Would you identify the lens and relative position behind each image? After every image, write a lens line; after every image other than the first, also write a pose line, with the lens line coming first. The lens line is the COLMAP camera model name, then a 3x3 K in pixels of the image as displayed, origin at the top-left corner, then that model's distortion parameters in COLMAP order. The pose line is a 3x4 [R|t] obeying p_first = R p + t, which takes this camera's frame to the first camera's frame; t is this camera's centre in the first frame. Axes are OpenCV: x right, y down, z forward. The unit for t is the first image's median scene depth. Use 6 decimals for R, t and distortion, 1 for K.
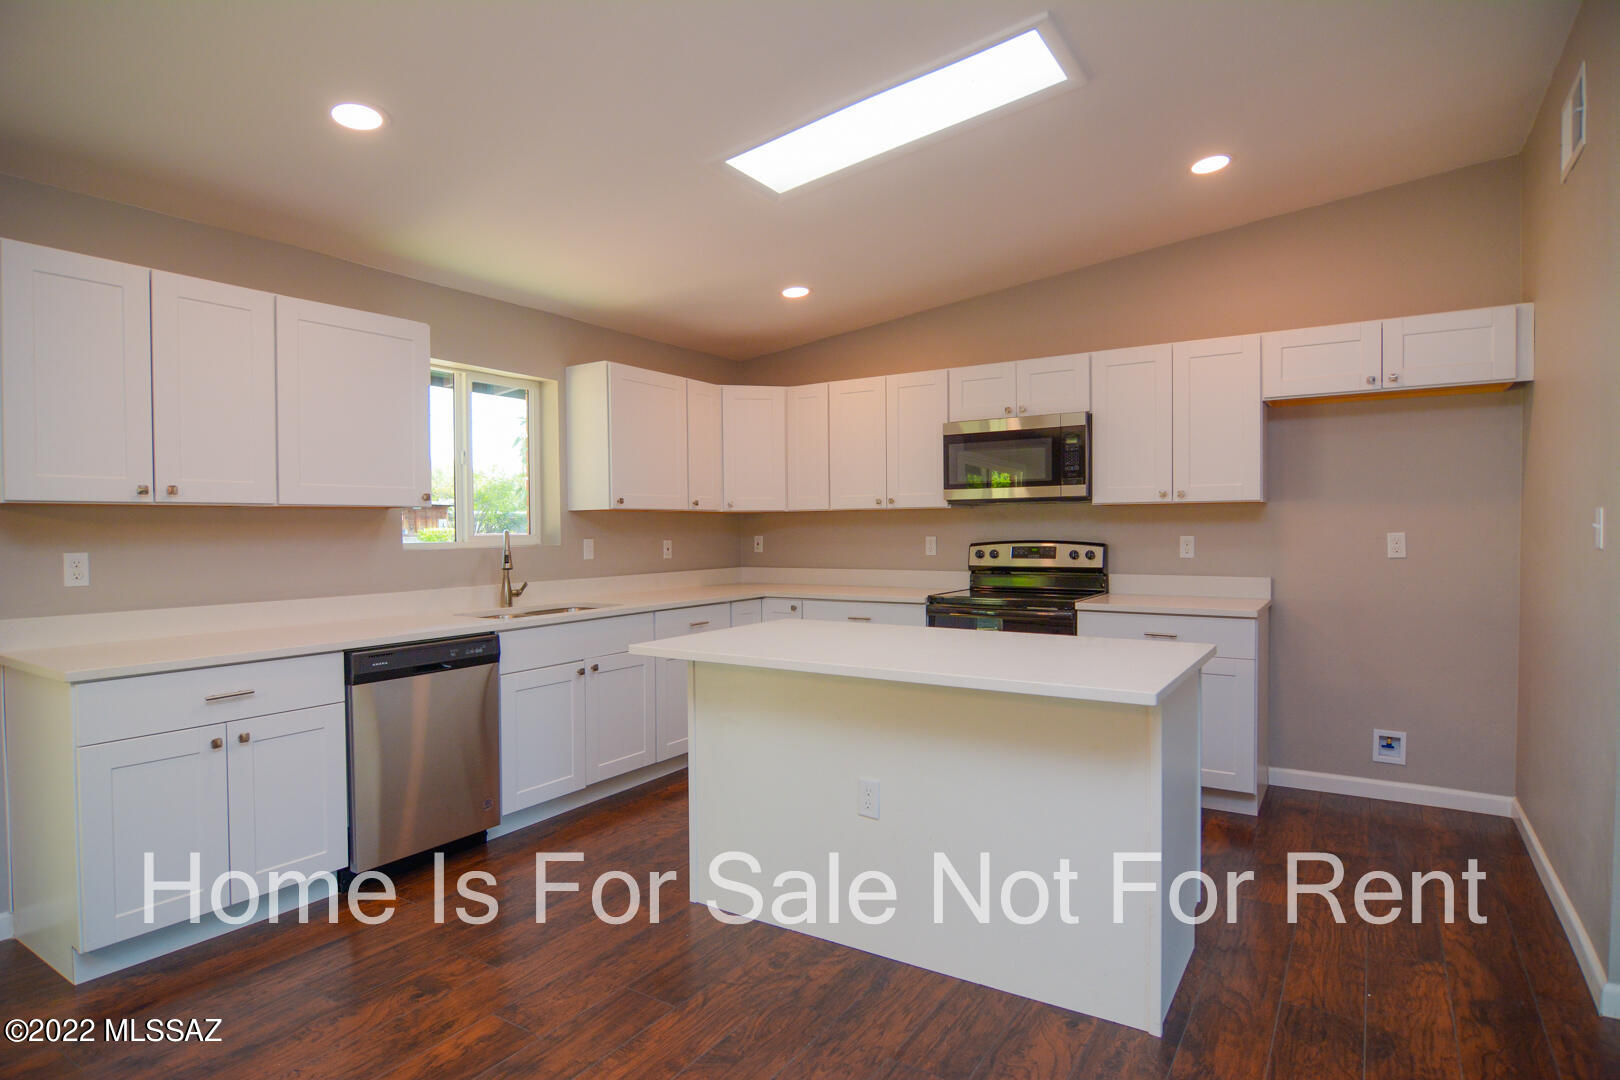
lens RADIAL K [[866.5, 0, 805.3], [0, 866.5, 543.2], [0, 0, 1]] dist [-0.013975, -0.002297]
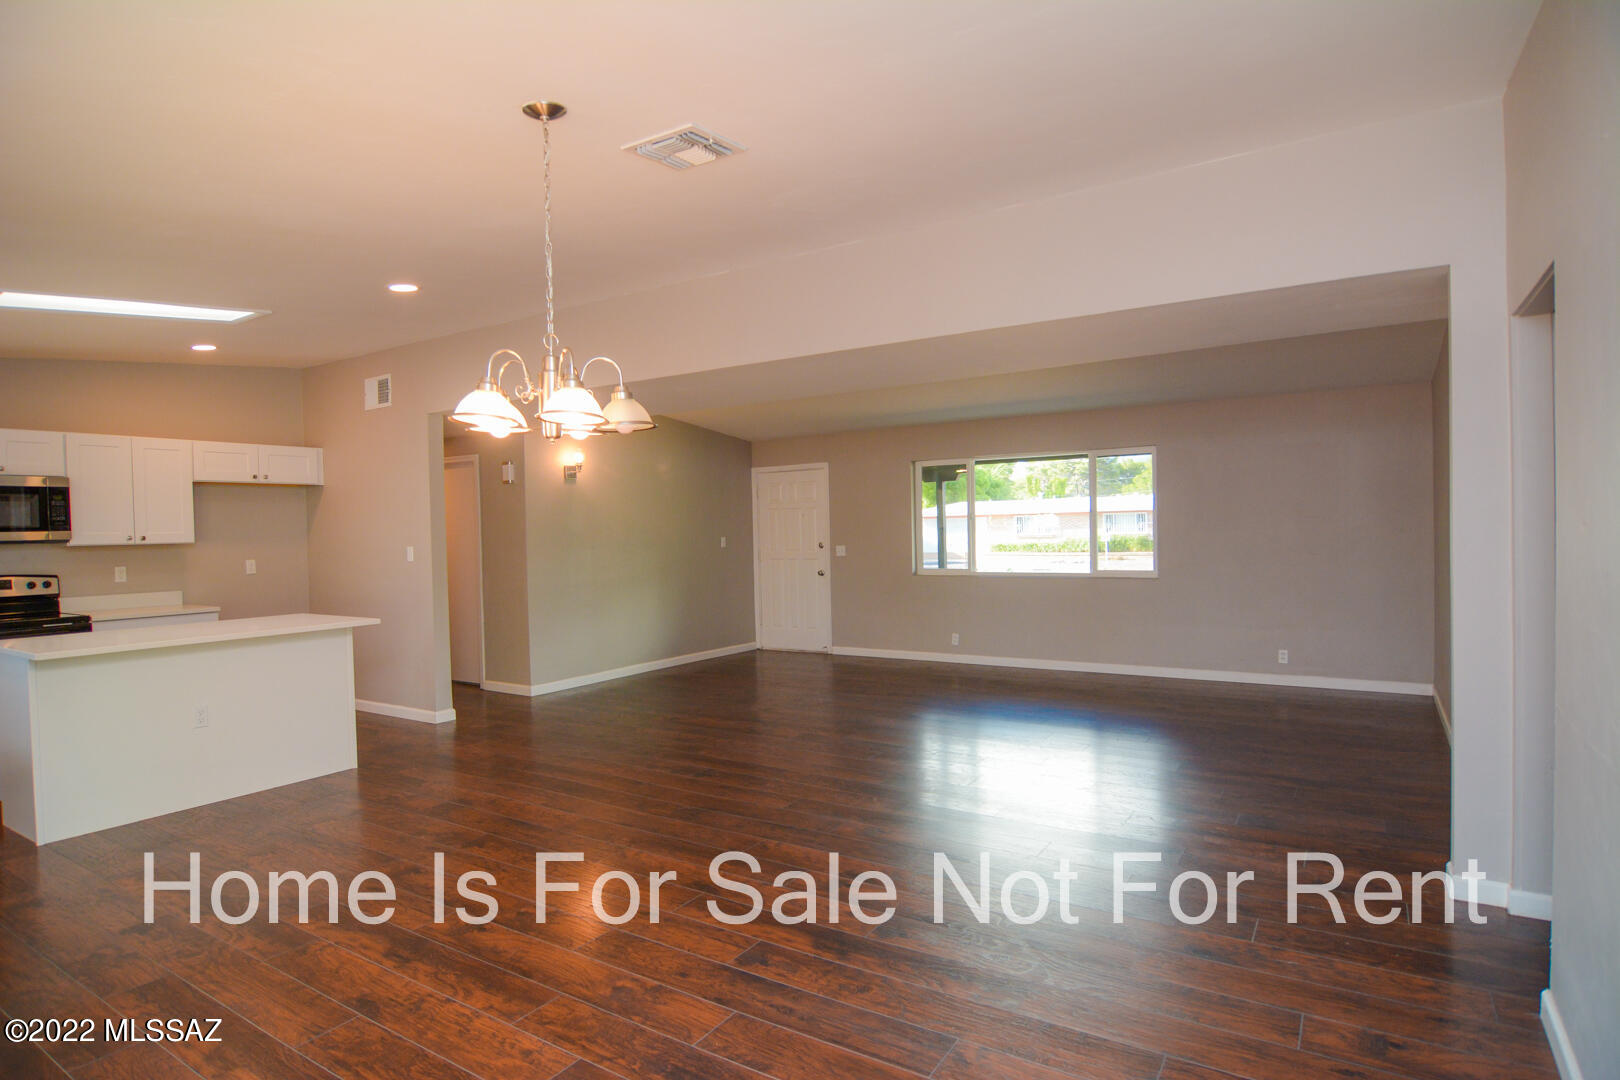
lens RADIAL K [[866.5, 0, 805.3], [0, 866.5, 543.2], [0, 0, 1]] dist [-0.013975, -0.002297]
pose [[0.000034, -0.000629, 1.000000, -0.923960], [0.047002, 0.998895, 0.000627, 0.004572], [-0.998895, 0.047002, 0.000064, -0.125808]]
